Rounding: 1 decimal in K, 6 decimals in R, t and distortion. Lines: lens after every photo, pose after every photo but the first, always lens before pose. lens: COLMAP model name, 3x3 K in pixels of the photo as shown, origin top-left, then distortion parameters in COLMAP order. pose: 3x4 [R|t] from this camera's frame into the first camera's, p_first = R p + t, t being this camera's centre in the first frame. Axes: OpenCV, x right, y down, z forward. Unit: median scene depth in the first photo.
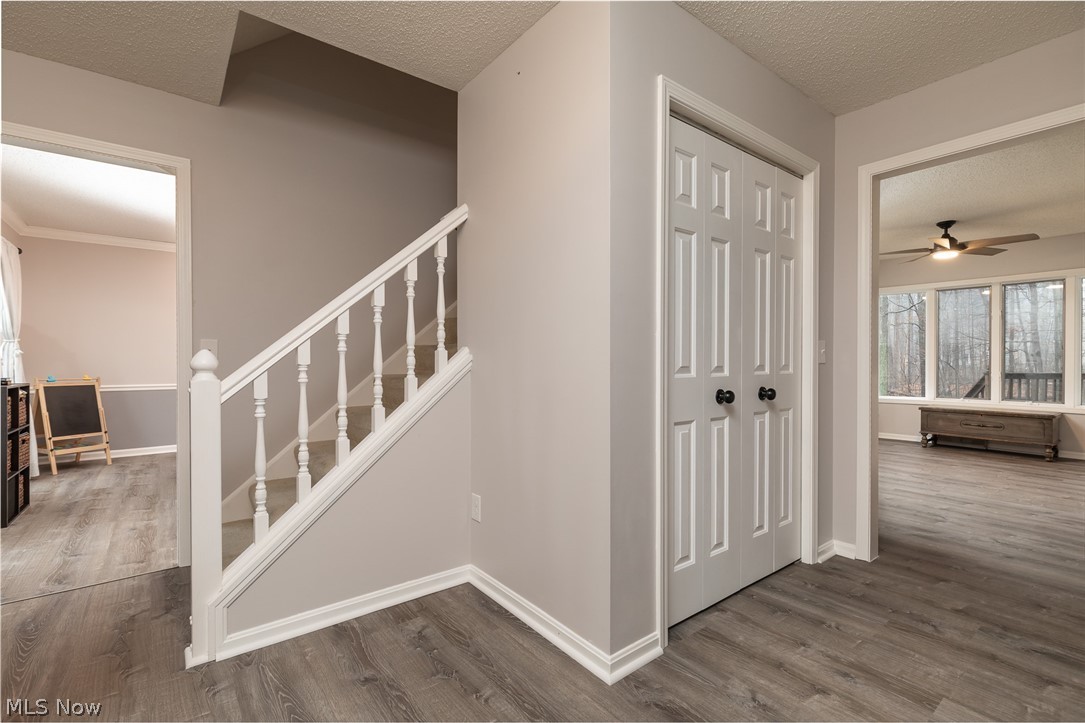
lens RADIAL K [[485.0, 0, 542.5], [0, 485.0, 361.5], [0, 0, 1]] dist [0.000841, -0.000139]
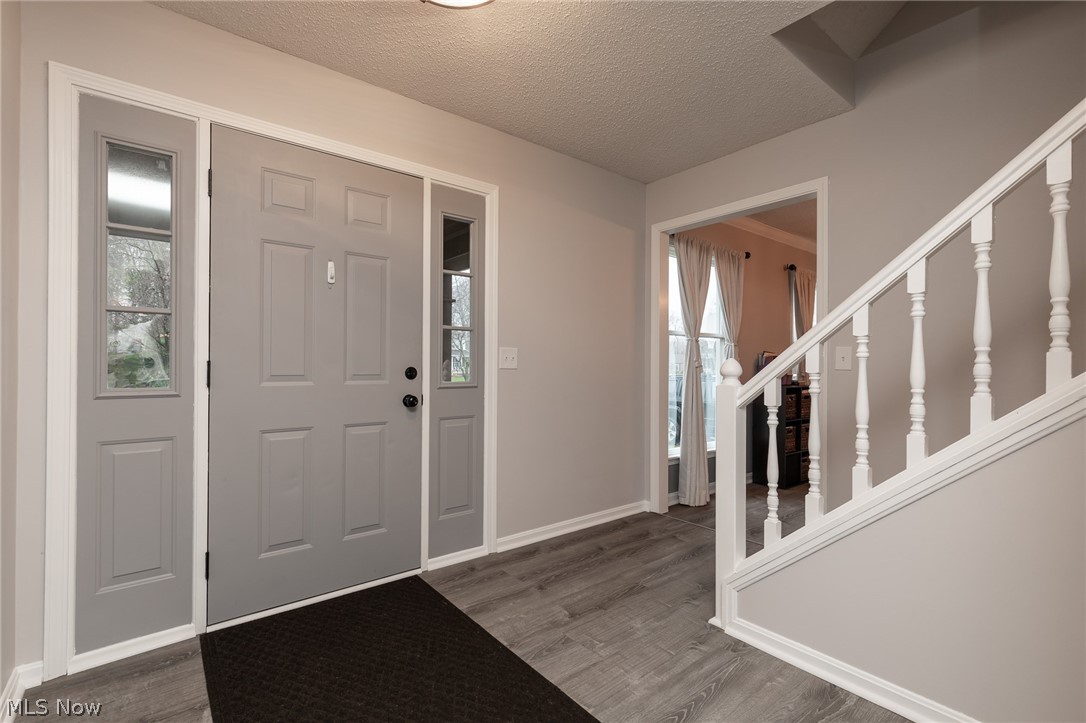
lens RADIAL K [[485.5, 0, 543.0], [0, 485.5, 361.5], [0, 0, 1]] dist [0.000841, -0.000139]
pose [[0.017594, -0.008500, -0.999809, 0.453480], [-0.009961, 0.999913, -0.008676, -0.001120], [0.999796, 0.010112, 0.017507, 0.539643]]
